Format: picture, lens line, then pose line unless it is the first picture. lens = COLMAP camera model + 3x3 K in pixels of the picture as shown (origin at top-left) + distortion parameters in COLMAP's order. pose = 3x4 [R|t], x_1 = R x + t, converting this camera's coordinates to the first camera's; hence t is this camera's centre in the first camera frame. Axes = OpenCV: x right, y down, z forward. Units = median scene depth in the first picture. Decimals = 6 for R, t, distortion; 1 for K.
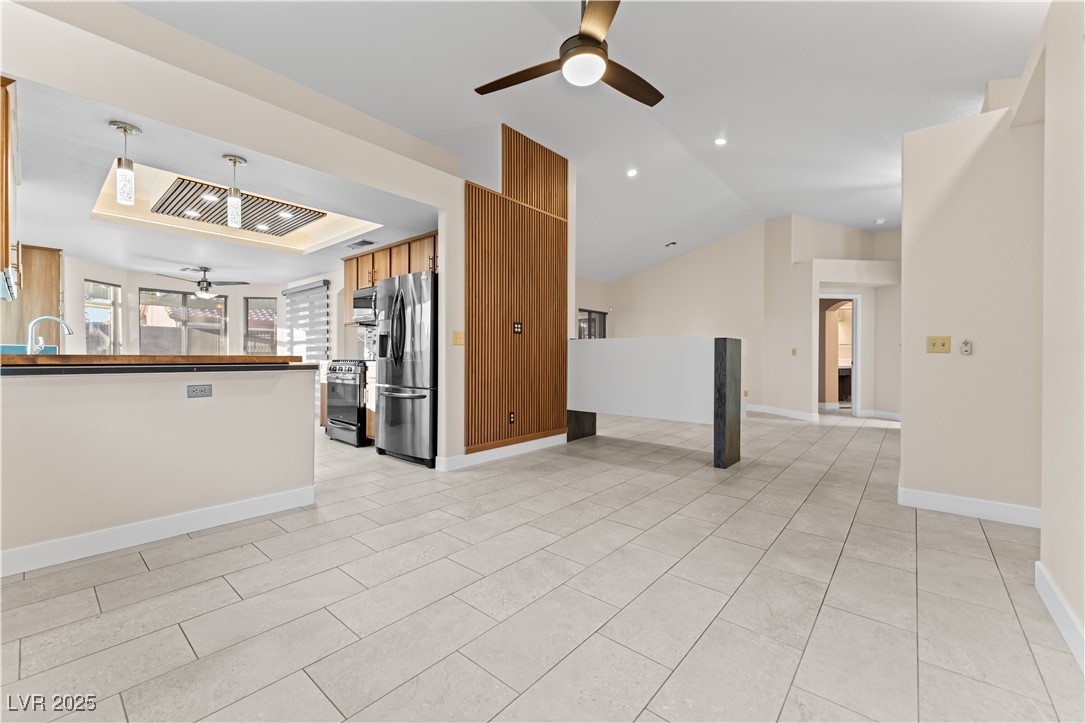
lens RADIAL K [[440.8, 0, 533.4], [0, 440.8, 358.1], [0, 0, 1]] dist [-0.005390, -0.000477]
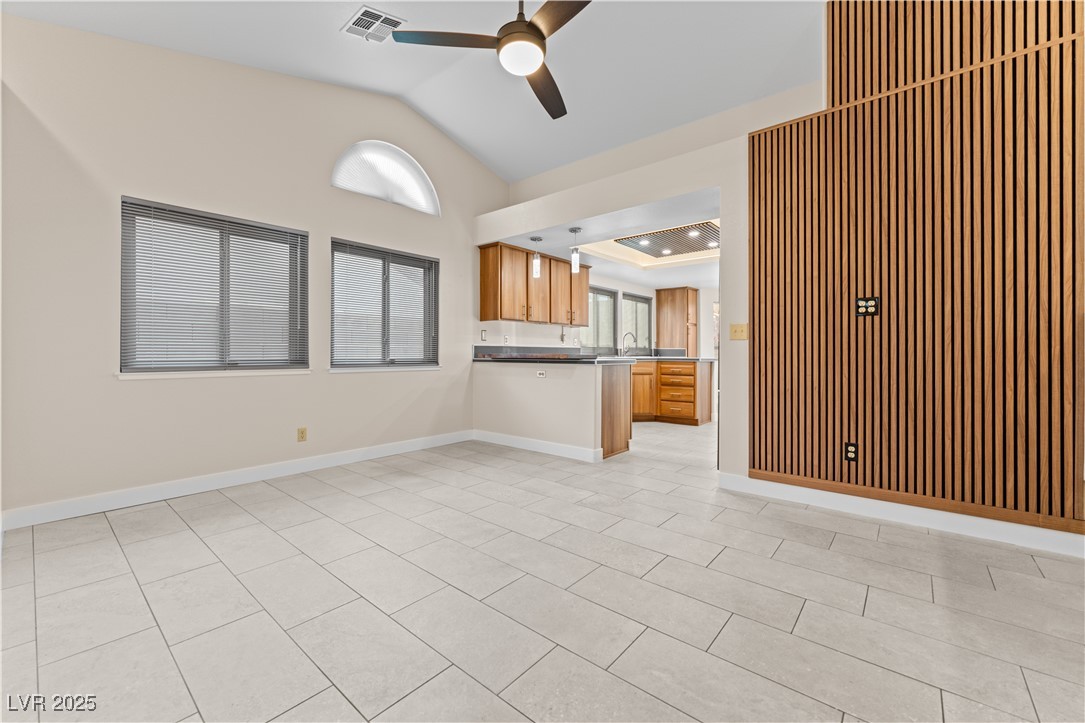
lens RADIAL K [[440.8, 0, 533.7], [0, 440.8, 355.4], [0, 0, 1]] dist [-0.005390, -0.000477]
pose [[-0.000360, -0.000600, -1.000000, 0.871787], [-0.006008, 0.999982, -0.000598, 0.001518], [0.999982, 0.006008, -0.000364, 0.831447]]
